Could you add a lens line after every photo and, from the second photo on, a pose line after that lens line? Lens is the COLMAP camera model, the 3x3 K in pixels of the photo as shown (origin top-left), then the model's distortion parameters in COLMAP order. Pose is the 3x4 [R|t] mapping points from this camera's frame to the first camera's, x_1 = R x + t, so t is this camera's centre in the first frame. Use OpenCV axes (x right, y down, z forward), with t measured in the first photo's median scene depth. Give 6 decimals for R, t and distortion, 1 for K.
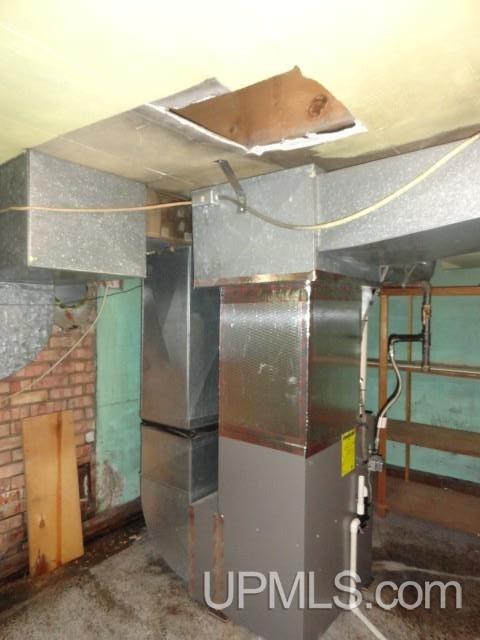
lens RADIAL K [[447.0, 0, 238.5], [0, 447.0, 320.4], [0, 0, 1]] dist [-0.008355, -0.001554]
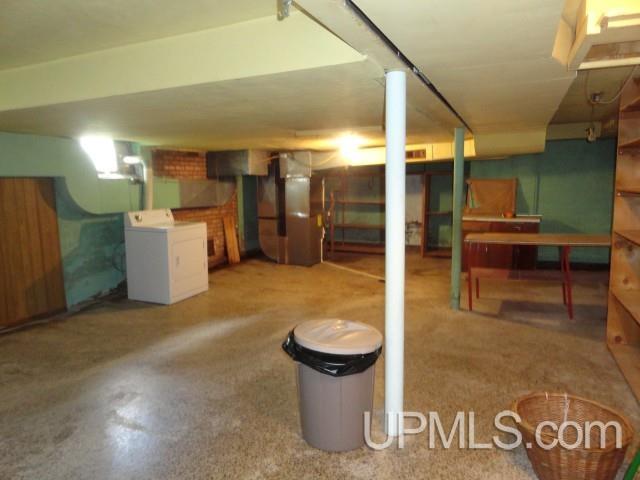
lens RADIAL K [[447.0, 0, 320.4], [0, 447.0, 239.6], [0, 0, 1]] dist [-0.008355, -0.001554]
pose [[0.975355, -0.055851, 0.213456, -0.535195], [0.032624, 0.993304, 0.110827, 0.041760], [-0.218216, -0.101132, 0.970646, -2.557301]]
